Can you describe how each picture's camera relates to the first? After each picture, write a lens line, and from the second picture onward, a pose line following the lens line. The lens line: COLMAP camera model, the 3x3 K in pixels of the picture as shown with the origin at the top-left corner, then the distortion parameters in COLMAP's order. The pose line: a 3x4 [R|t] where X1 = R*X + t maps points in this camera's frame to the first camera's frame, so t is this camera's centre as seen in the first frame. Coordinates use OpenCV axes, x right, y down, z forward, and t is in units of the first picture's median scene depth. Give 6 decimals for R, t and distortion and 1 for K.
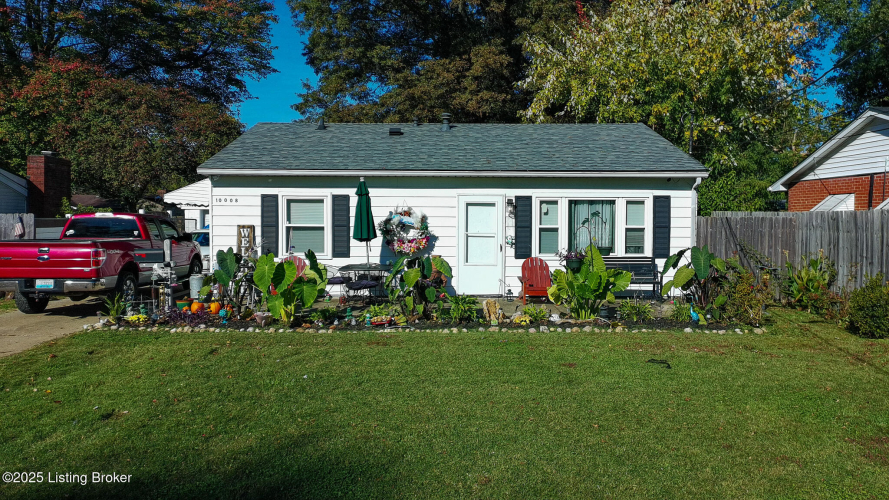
lens RADIAL K [[684.3, 0, 444.5], [0, 684.3, 250.0], [0, 0, 1]] dist [0.071200, -0.069014]
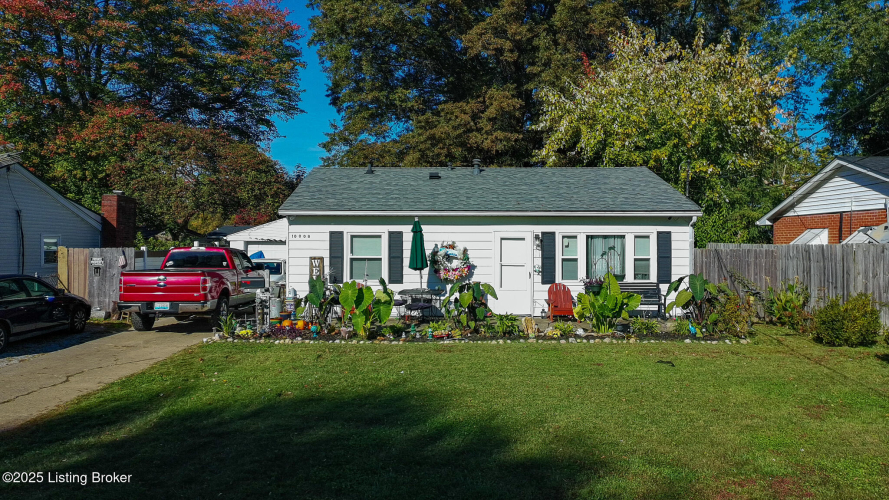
lens RADIAL K [[684.3, 0, 444.5], [0, 684.3, 250.0], [0, 0, 1]] dist [0.071200, -0.069014]
pose [[0.999996, -0.002821, 0.000594, -0.066614], [0.002842, 0.999254, -0.038526, -0.001405], [-0.000485, 0.038527, 0.999257, -0.193712]]
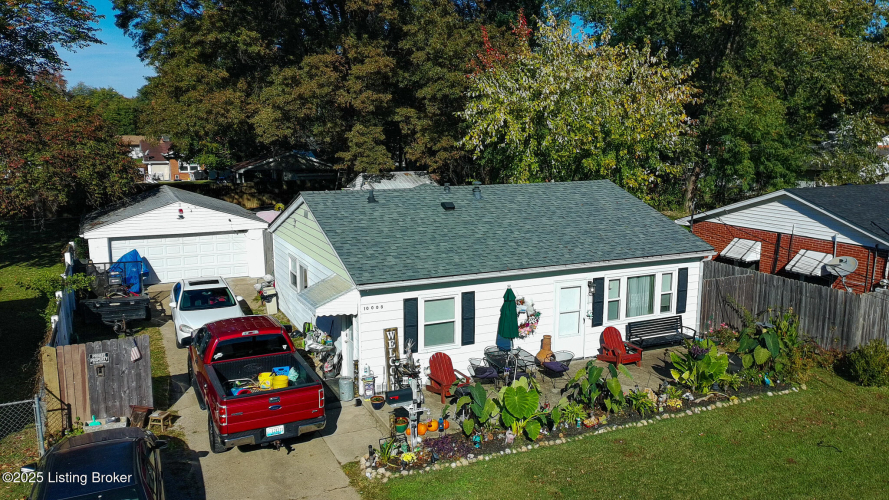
lens RADIAL K [[684.3, 0, 444.5], [0, 684.3, 250.0], [0, 0, 1]] dist [0.071200, -0.069014]
pose [[0.905034, -0.075122, 0.418653, -0.653936], [0.020032, 0.990716, 0.134467, -0.301002], [-0.424868, -0.113310, 0.898136, 0.008502]]
